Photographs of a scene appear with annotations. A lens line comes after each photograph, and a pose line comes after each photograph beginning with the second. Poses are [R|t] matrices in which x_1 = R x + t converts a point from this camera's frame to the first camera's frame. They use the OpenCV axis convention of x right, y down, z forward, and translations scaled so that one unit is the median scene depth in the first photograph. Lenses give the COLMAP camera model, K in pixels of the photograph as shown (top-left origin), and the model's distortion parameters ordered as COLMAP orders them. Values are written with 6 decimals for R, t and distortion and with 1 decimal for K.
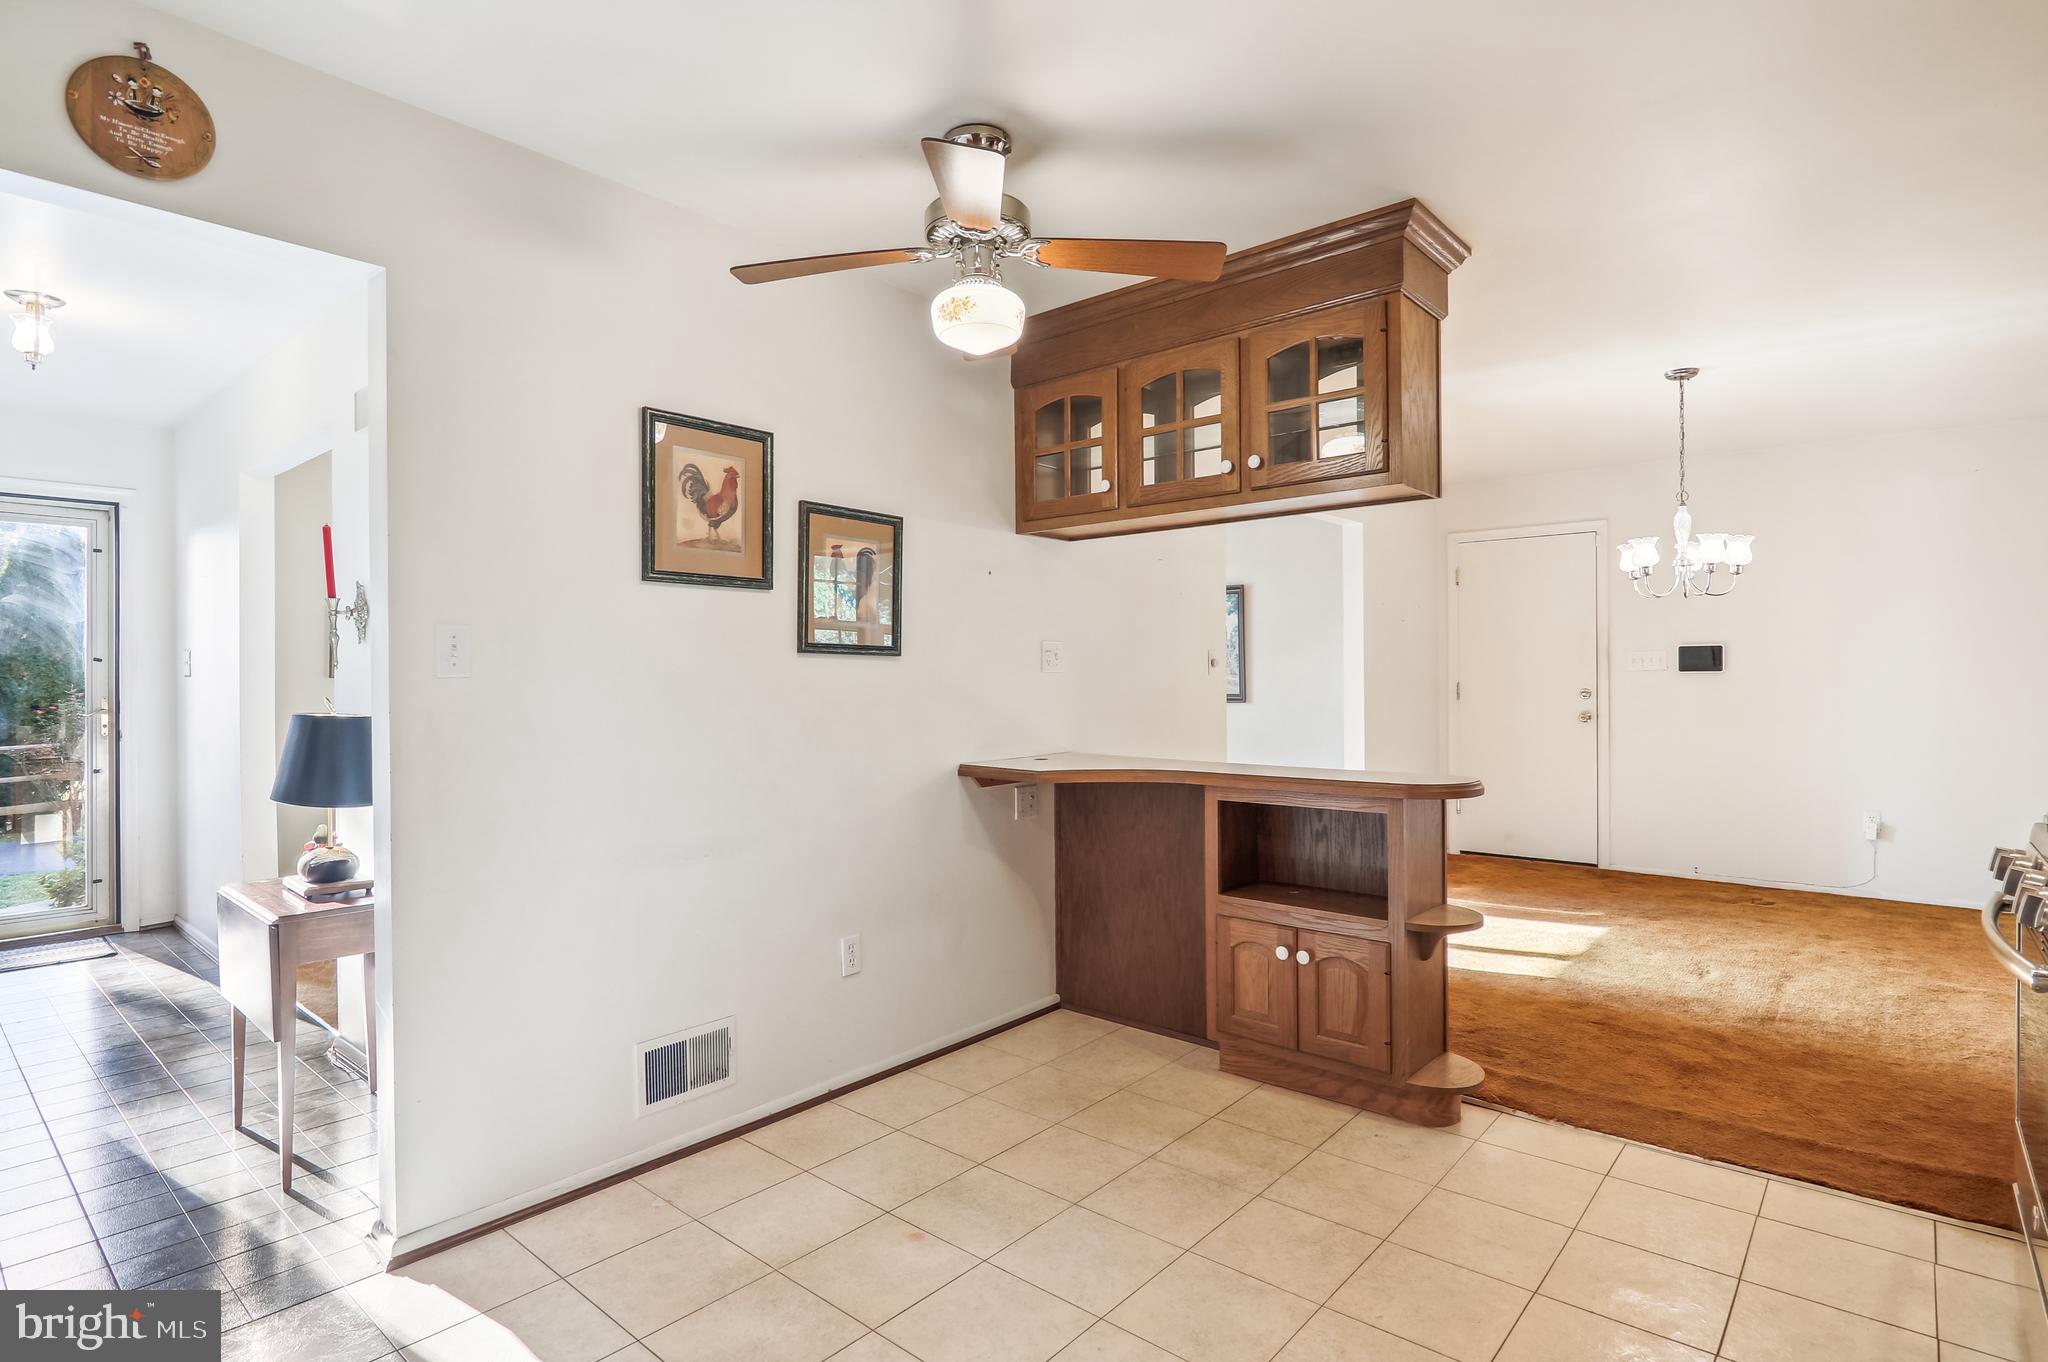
lens RADIAL K [[1006.5, 0, 1037.5], [0, 1006.5, 676.9], [0, 0, 1]] dist [-0.011464, -0.002712]
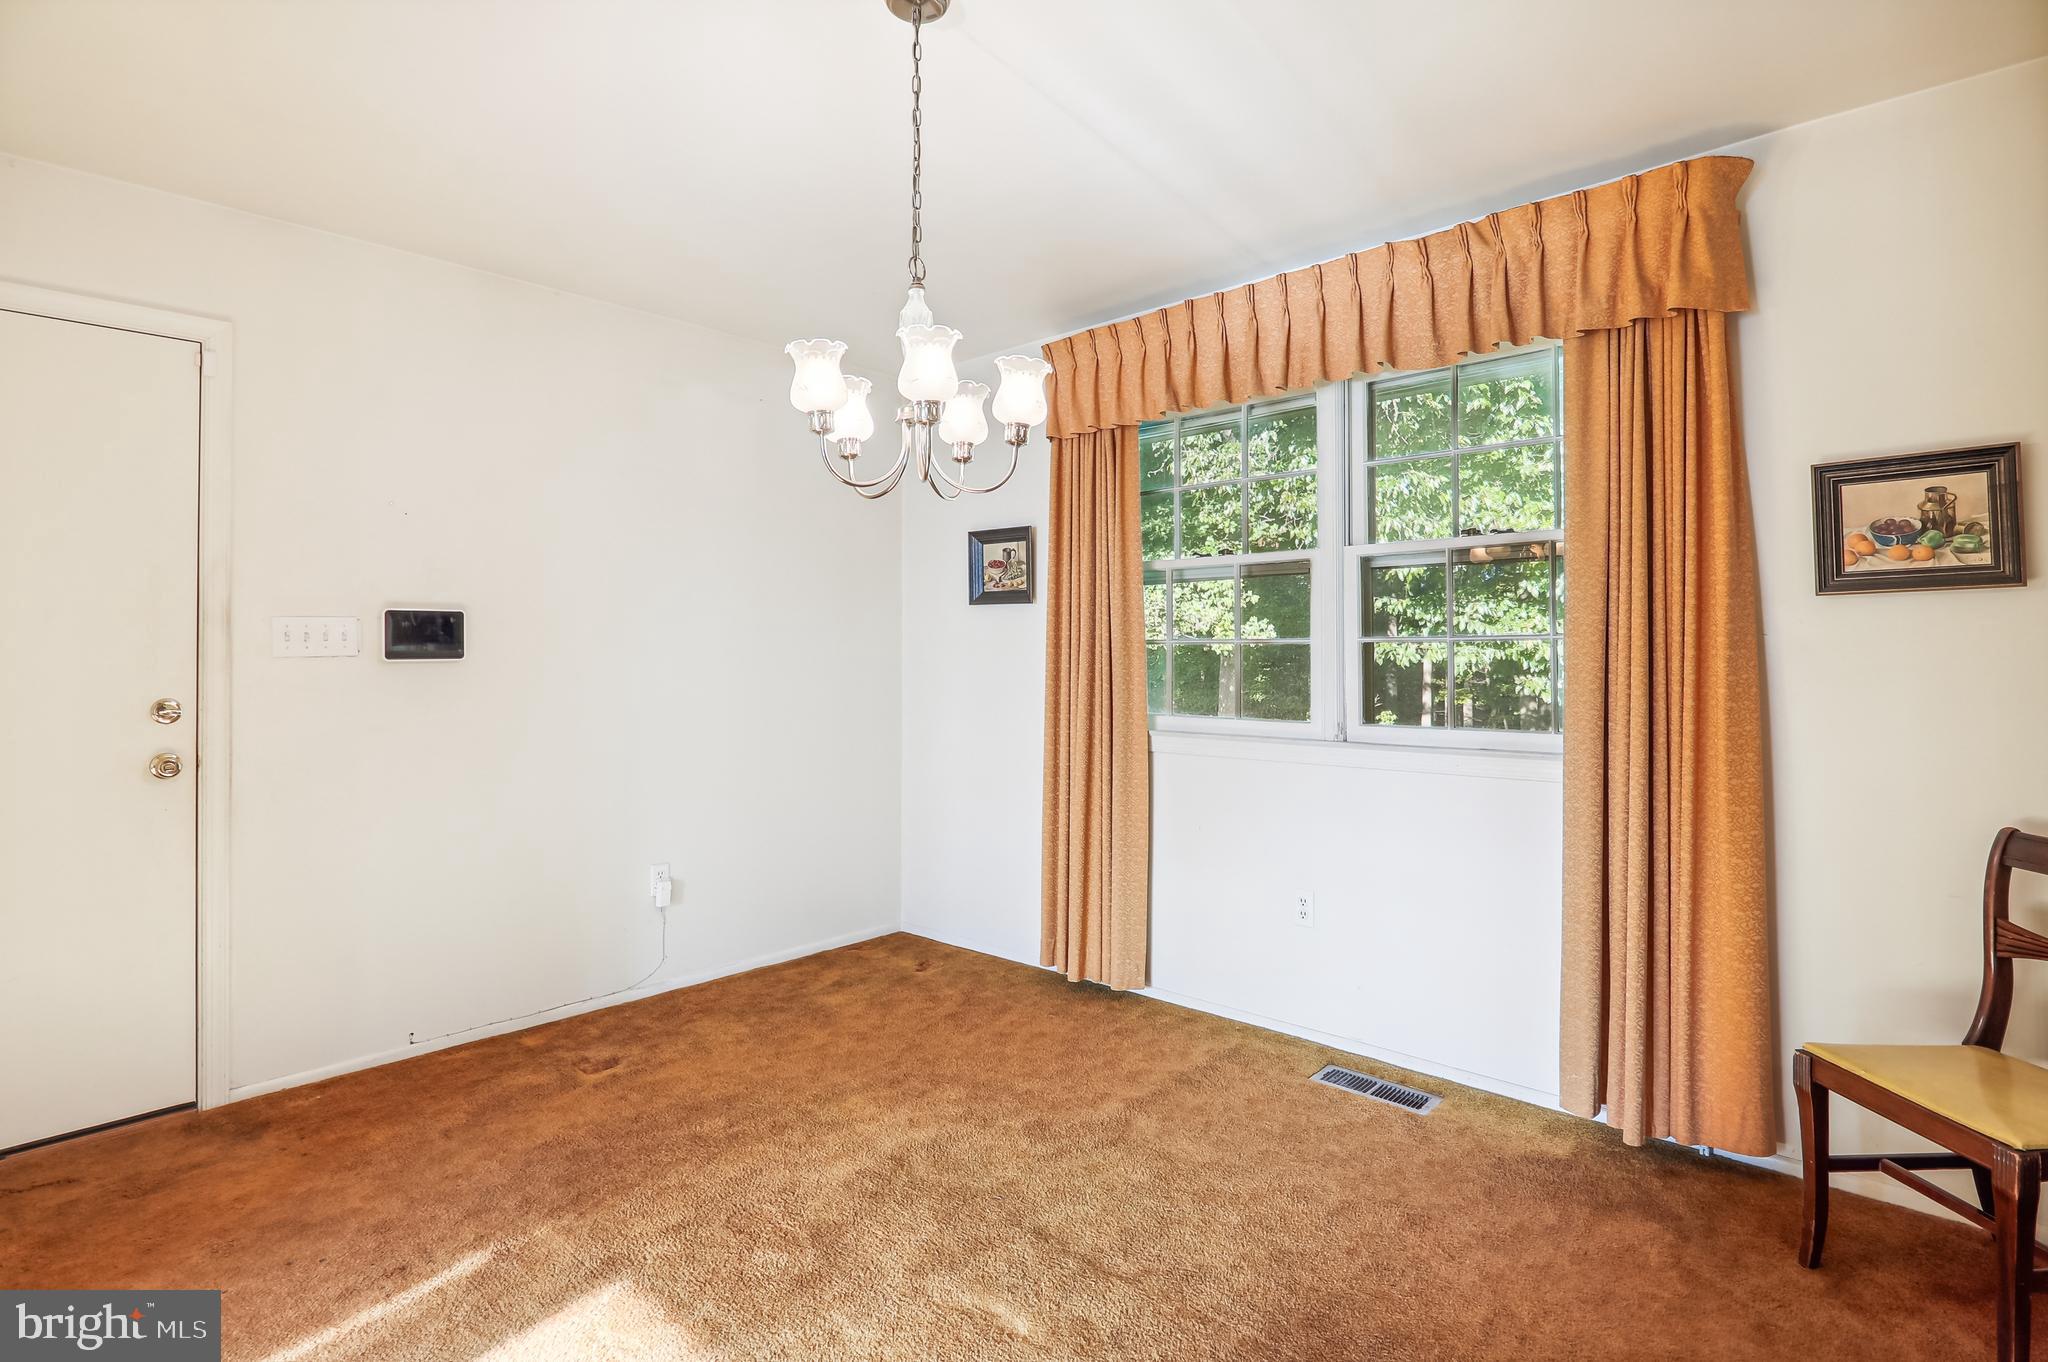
lens RADIAL K [[1006.5, 0, 1018.0], [0, 1006.5, 639.3], [0, 0, 1]] dist [-0.011464, -0.002712]
pose [[0.028049, 0.016078, 0.999477, 0.267446], [0.007198, 0.999841, -0.016286, -0.008987], [-0.999581, 0.007651, 0.027929, 1.249169]]
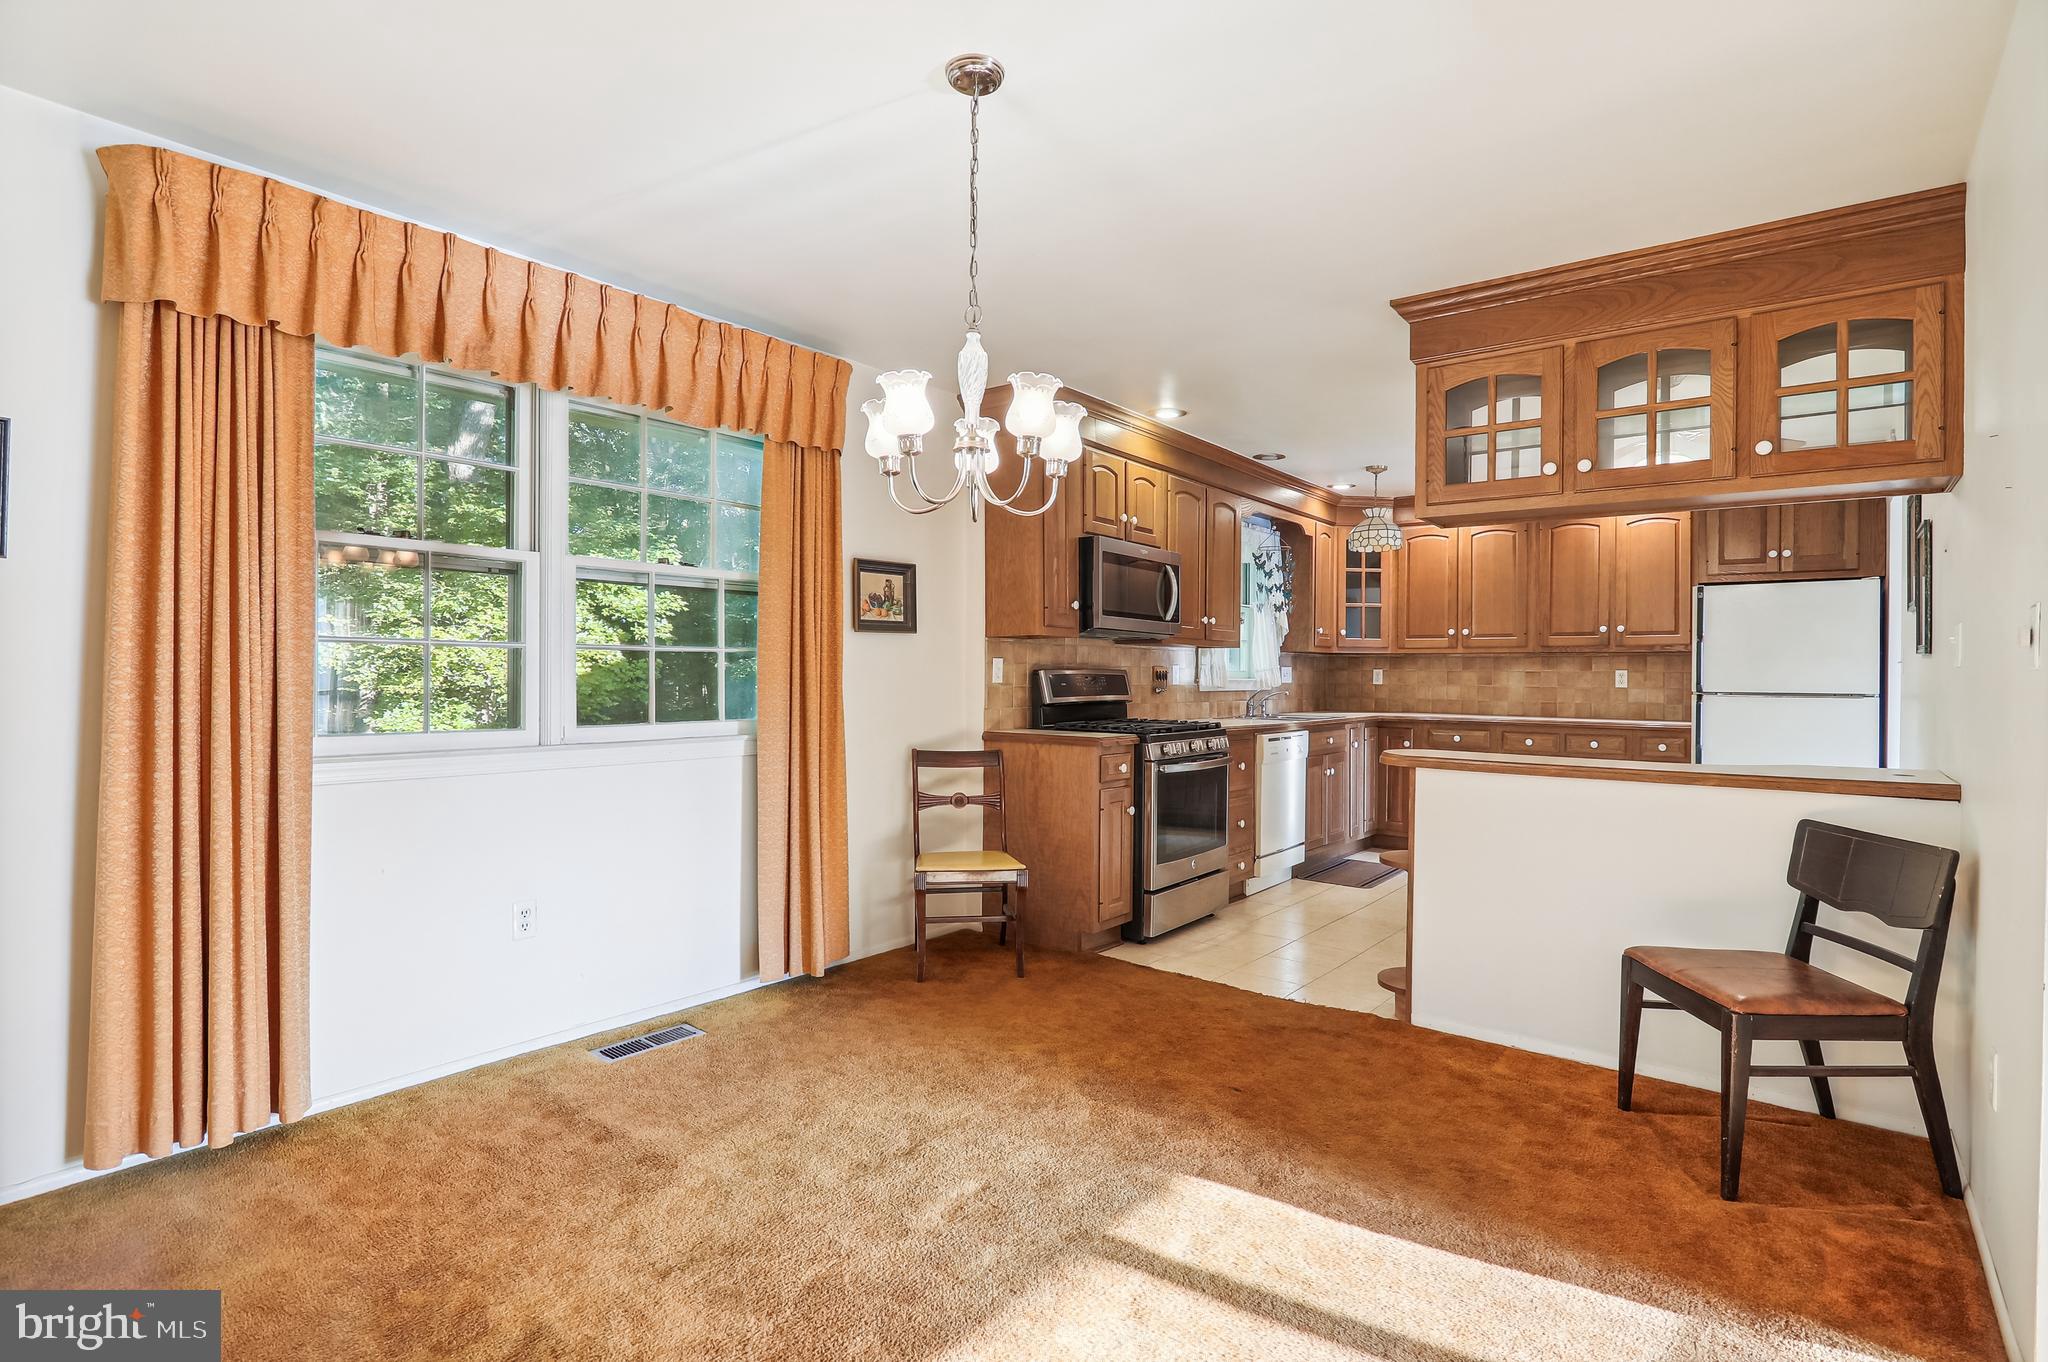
lens RADIAL K [[1006.5, 0, 1034.4], [0, 1006.5, 676.9], [0, 0, 1]] dist [-0.011464, -0.002712]
pose [[-0.998694, -0.004369, -0.050903, 0.835830], [-0.004925, 0.999930, 0.010790, -0.005207], [0.050852, 0.011027, -0.998645, 1.991867]]
